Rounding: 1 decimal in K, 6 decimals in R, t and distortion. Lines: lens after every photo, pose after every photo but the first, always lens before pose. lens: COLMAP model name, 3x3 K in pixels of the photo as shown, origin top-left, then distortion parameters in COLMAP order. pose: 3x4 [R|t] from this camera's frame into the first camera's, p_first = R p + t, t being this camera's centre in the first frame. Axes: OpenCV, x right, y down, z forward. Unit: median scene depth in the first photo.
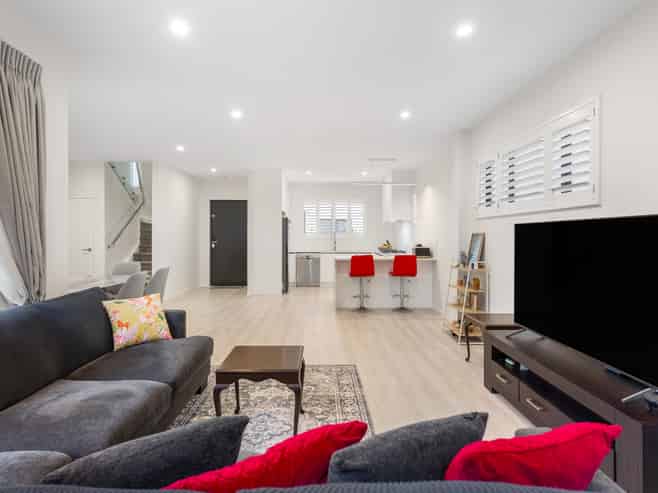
lens RADIAL K [[376.0, 0, 326.3], [0, 376.0, 237.9], [0, 0, 1]] dist [-0.002564, -0.000293]
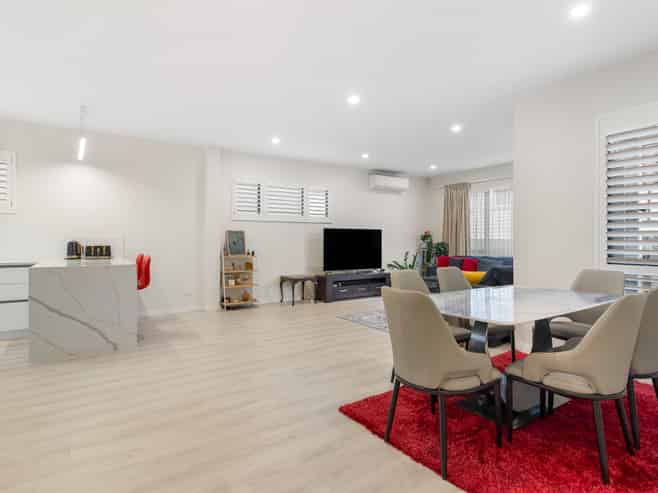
lens RADIAL K [[343.8, 0, 329.9], [0, 343.8, 230.8], [0, 0, 1]] dist [-0.000252, 0.000062]
pose [[-0.543636, 0.021907, 0.839035, -0.849344], [0.005518, 0.999731, -0.022527, 0.017375], [-0.839303, -0.007616, -0.543611, 1.406316]]
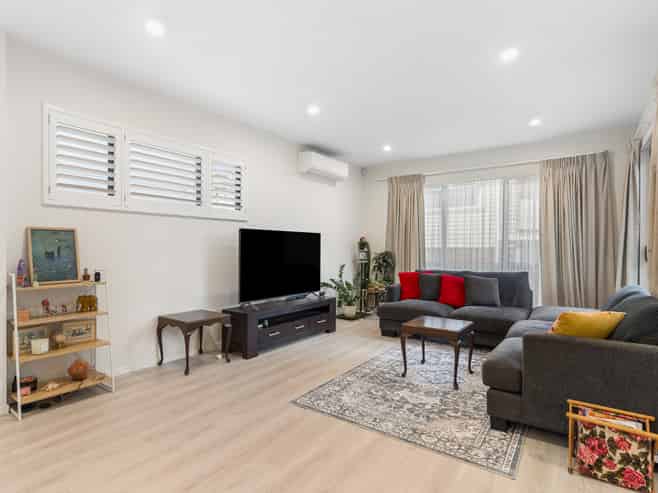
lens RADIAL K [[355.4, 0, 329.0], [0, 355.4, 246.5], [0, 0, 1]] dist [-0.001989, 0.017810]
pose [[-0.806605, -0.001823, 0.591087, -0.328362], [0.000151, 0.999995, 0.003291, 0.014851], [-0.591090, 0.002744, -0.806601, 1.219198]]
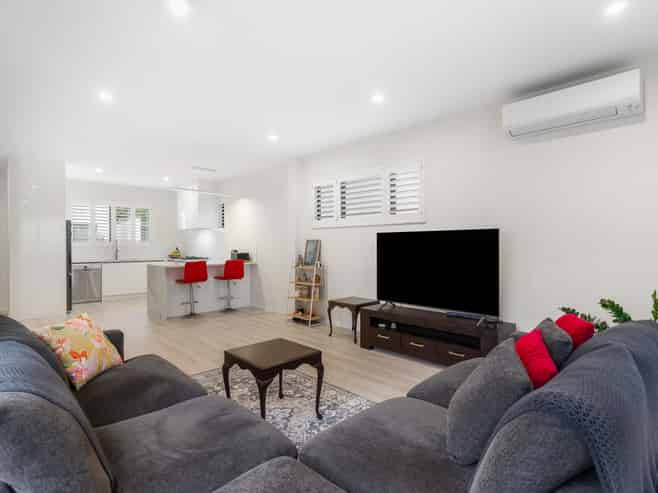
lens RADIAL K [[355.4, 0, 329.0], [0, 355.4, 246.5], [0, 0, 1]] dist [-0.001989, 0.017810]
pose [[0.728234, -0.006810, 0.685295, -0.395526], [0.007134, 0.999972, 0.002356, 0.008239], [-0.685292, 0.003173, 0.728262, 0.075502]]
